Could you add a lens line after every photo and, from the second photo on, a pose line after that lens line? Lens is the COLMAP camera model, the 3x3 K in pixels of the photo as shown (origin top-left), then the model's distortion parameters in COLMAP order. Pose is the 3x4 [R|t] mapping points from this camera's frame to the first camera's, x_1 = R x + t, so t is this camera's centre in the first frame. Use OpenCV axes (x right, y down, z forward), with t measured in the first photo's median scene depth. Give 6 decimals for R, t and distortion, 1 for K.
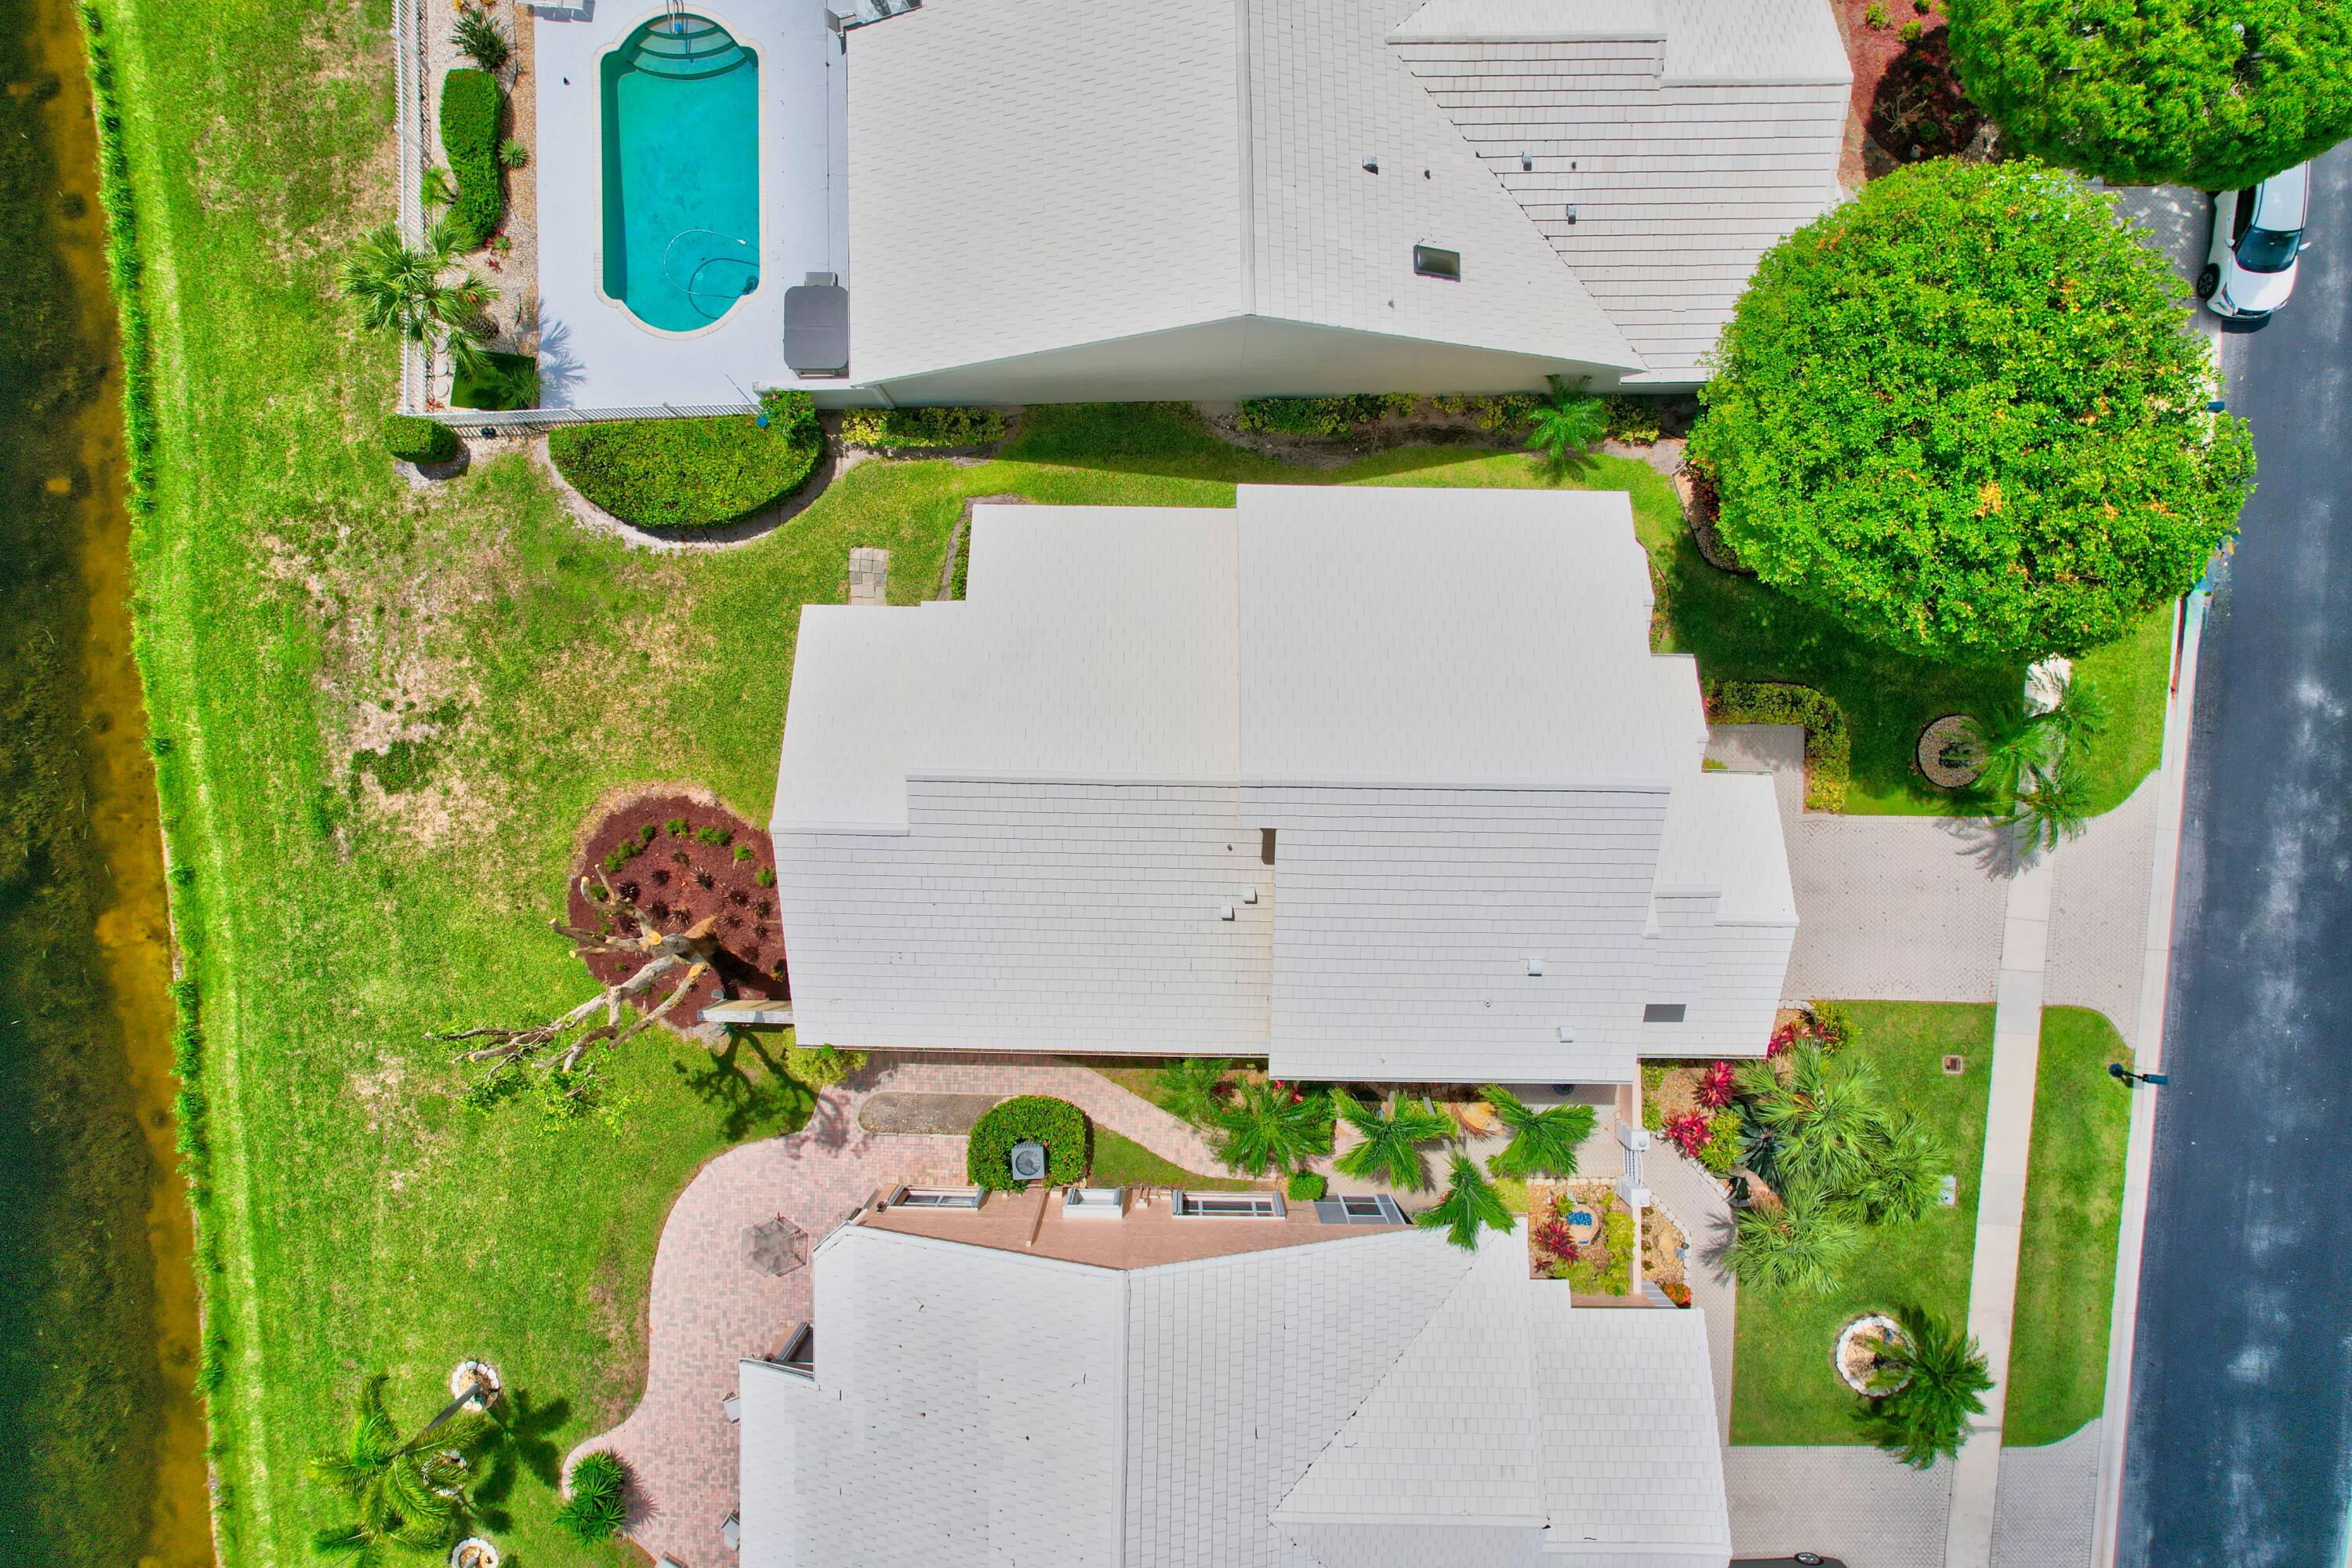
lens RADIAL K [[1511.5, 0, 1174.6], [0, 1511.5, 784.2], [0, 0, 1]] dist [-0.092099, 0.086129]
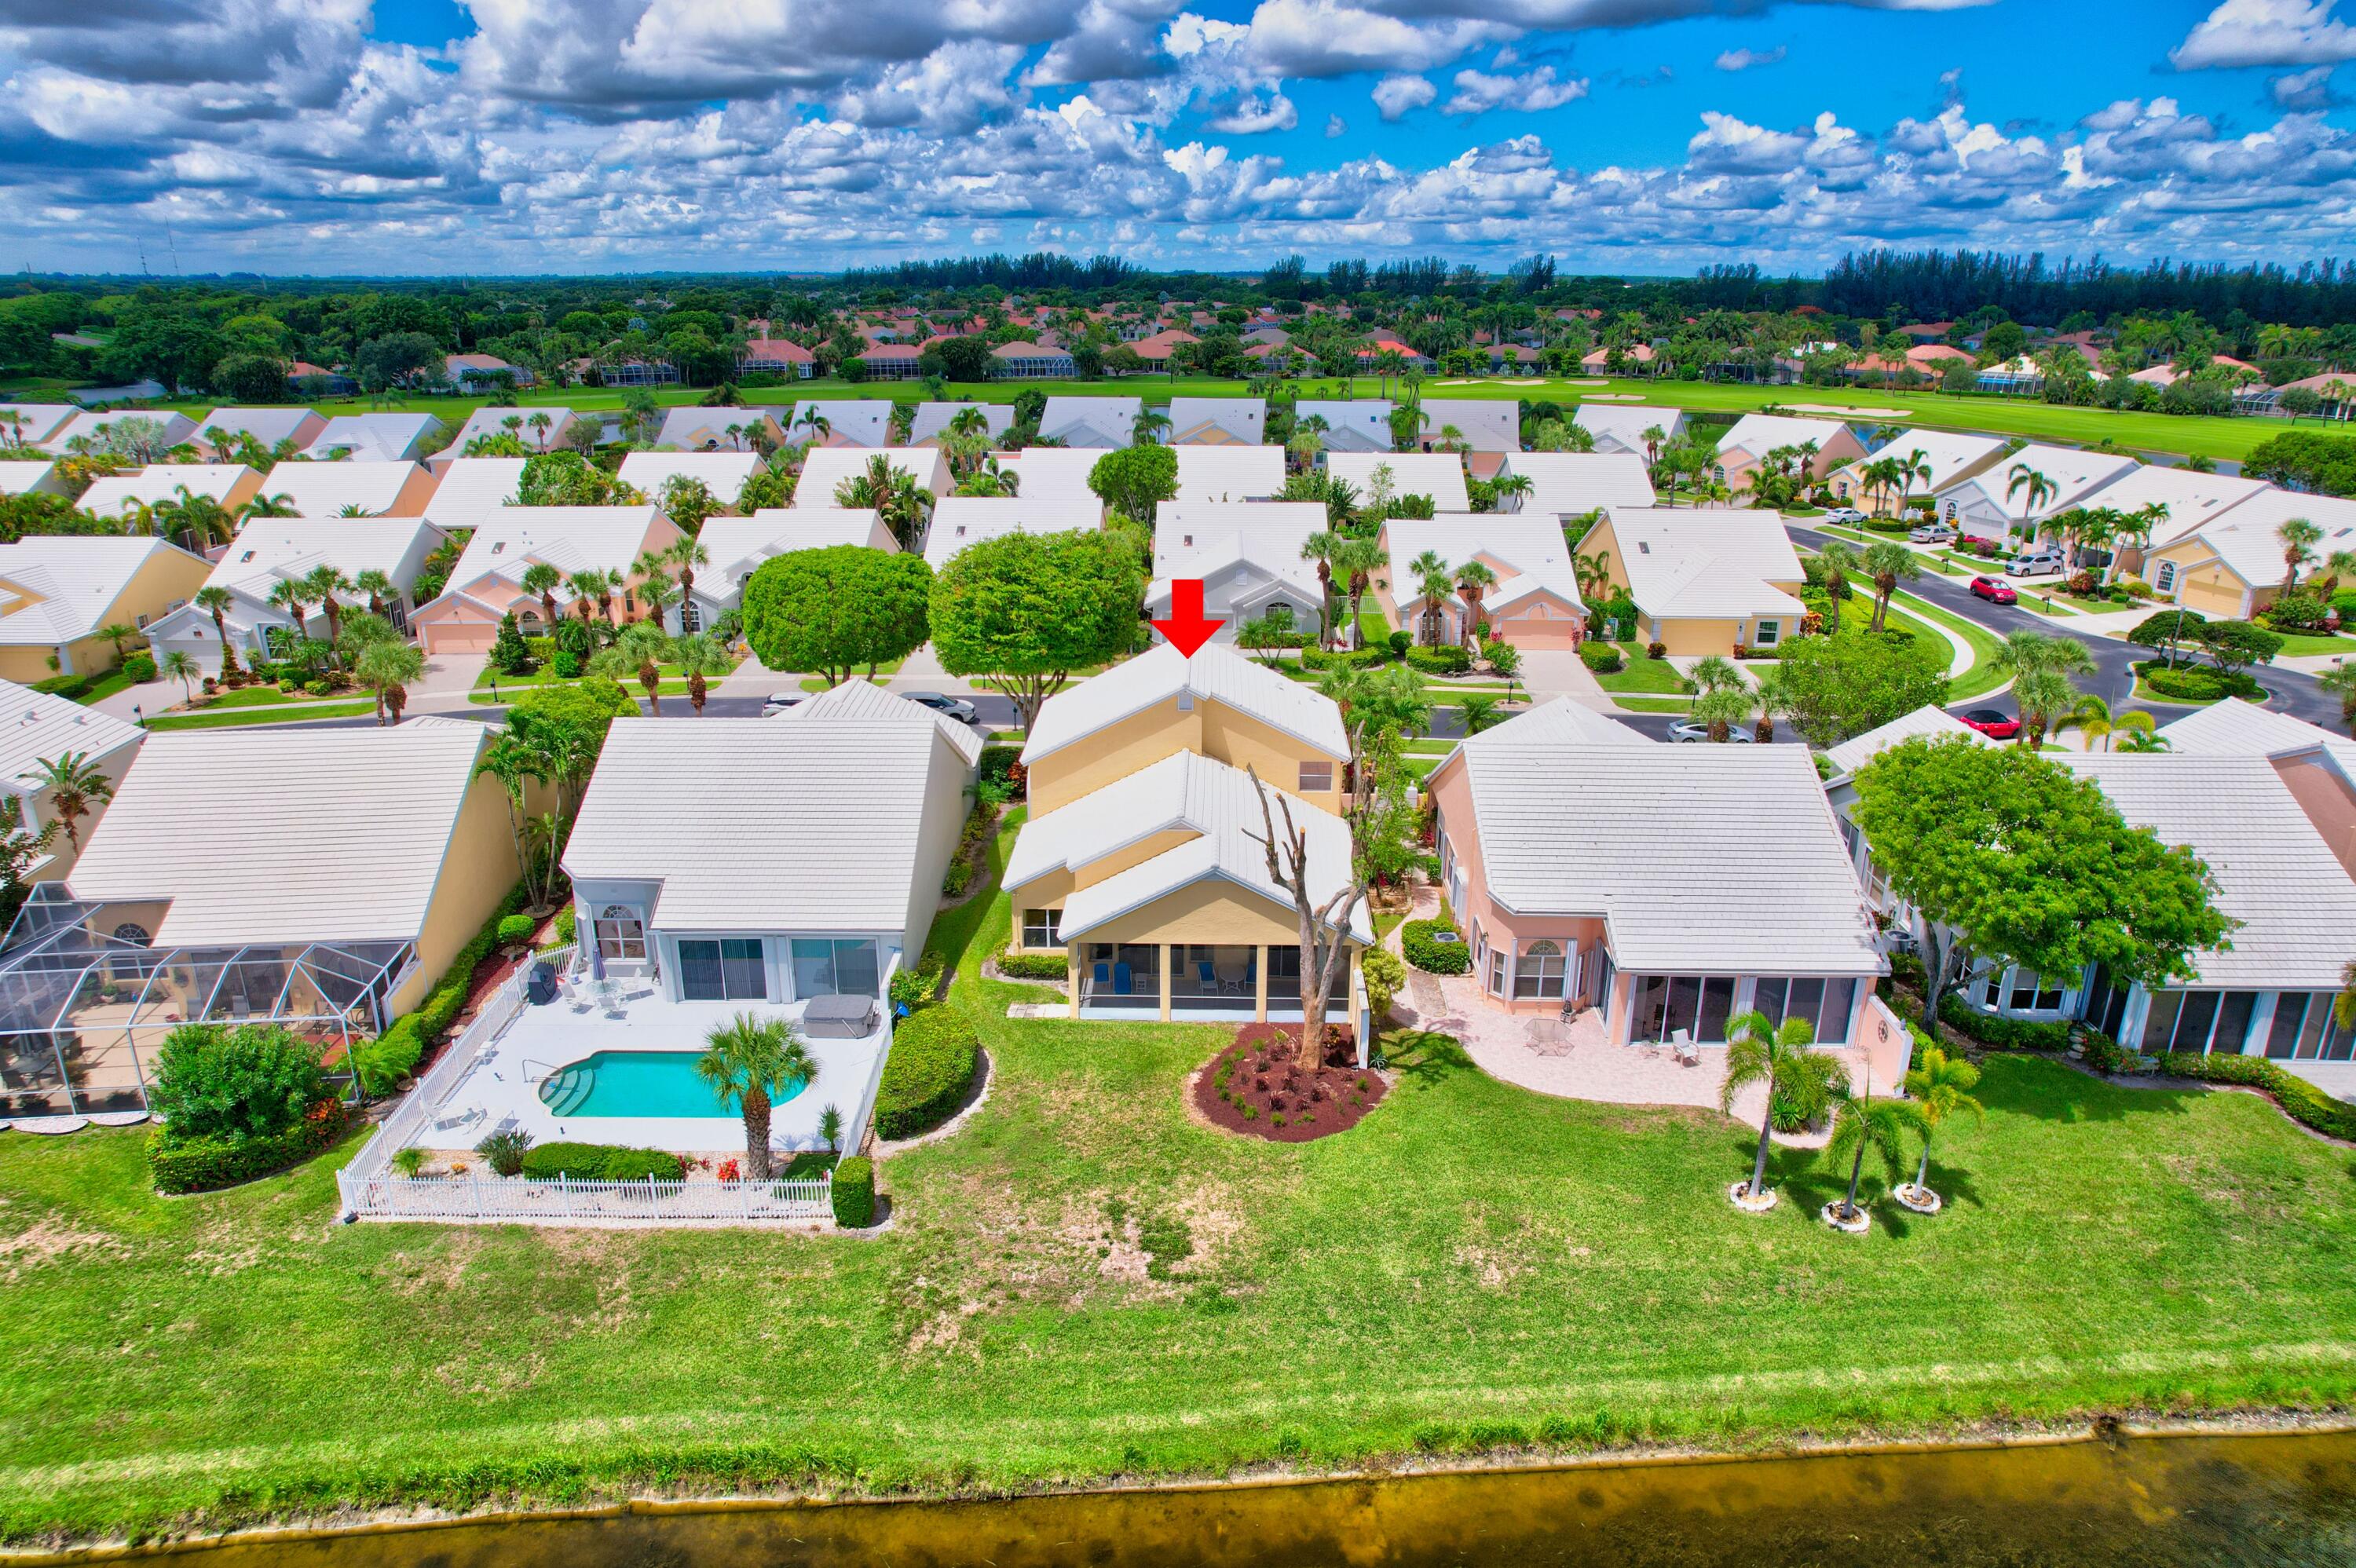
lens RADIAL K [[1514.0, 0, 1176.6], [0, 1514.0, 784.2], [0, 0, 1]] dist [-0.092099, 0.086129]
pose [[0.011964, -0.324021, 0.945974, -1.383122], [0.999928, 0.003549, -0.011430, 0.006377], [0.000347, 0.946043, 0.324040, 0.374186]]
